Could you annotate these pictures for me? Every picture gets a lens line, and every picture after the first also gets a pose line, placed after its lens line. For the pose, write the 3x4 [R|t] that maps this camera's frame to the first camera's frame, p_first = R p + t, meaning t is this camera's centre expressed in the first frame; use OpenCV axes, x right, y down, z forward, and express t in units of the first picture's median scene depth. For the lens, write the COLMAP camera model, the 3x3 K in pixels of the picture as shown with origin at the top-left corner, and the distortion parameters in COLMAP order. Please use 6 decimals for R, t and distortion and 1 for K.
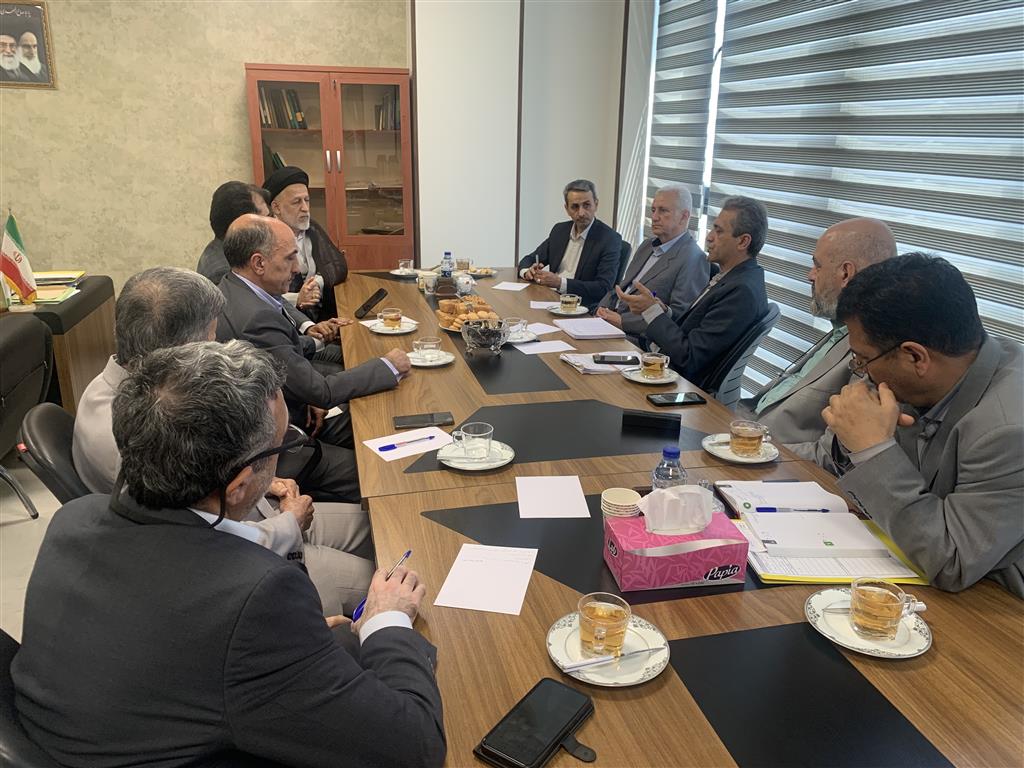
lens RADIAL K [[786.6, 0, 513.8], [0, 786.6, 380.9], [0, 0, 1]] dist [0.026049, -0.026830]
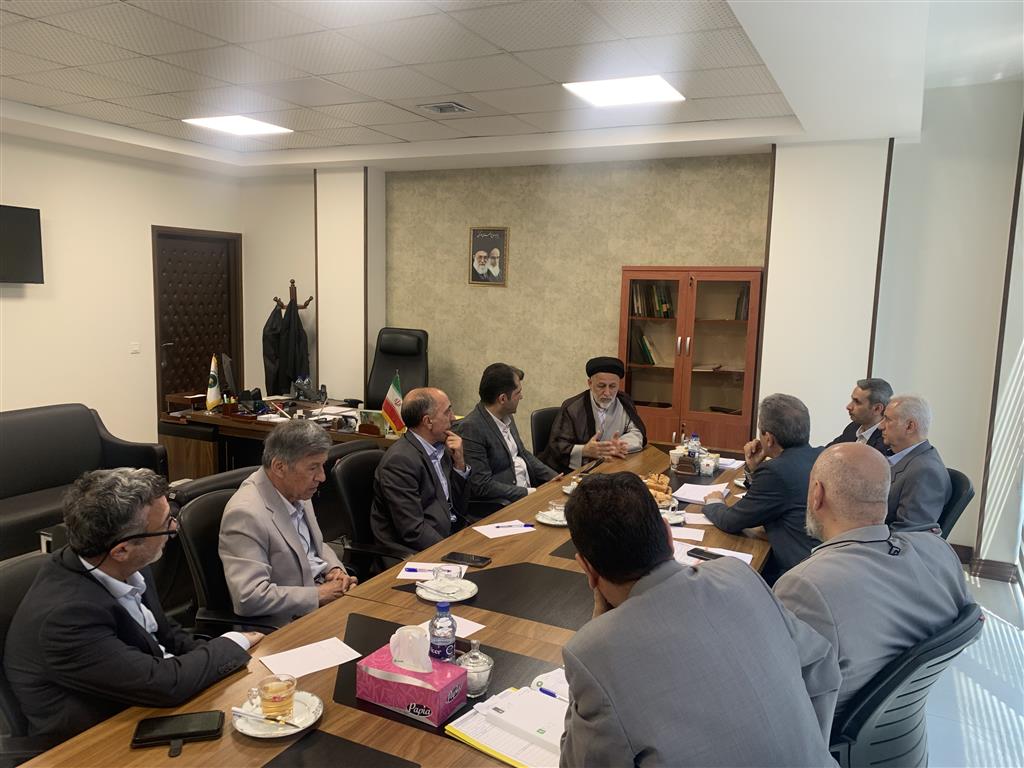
lens RADIAL K [[786.6, 0, 513.5], [0, 786.6, 387.8], [0, 0, 1]] dist [0.026049, -0.026830]
pose [[0.757795, 0.080513, -0.647507, 0.326014], [-0.205933, 0.971149, -0.120253, -0.035679], [0.619144, 0.224470, 0.752512, 0.018692]]
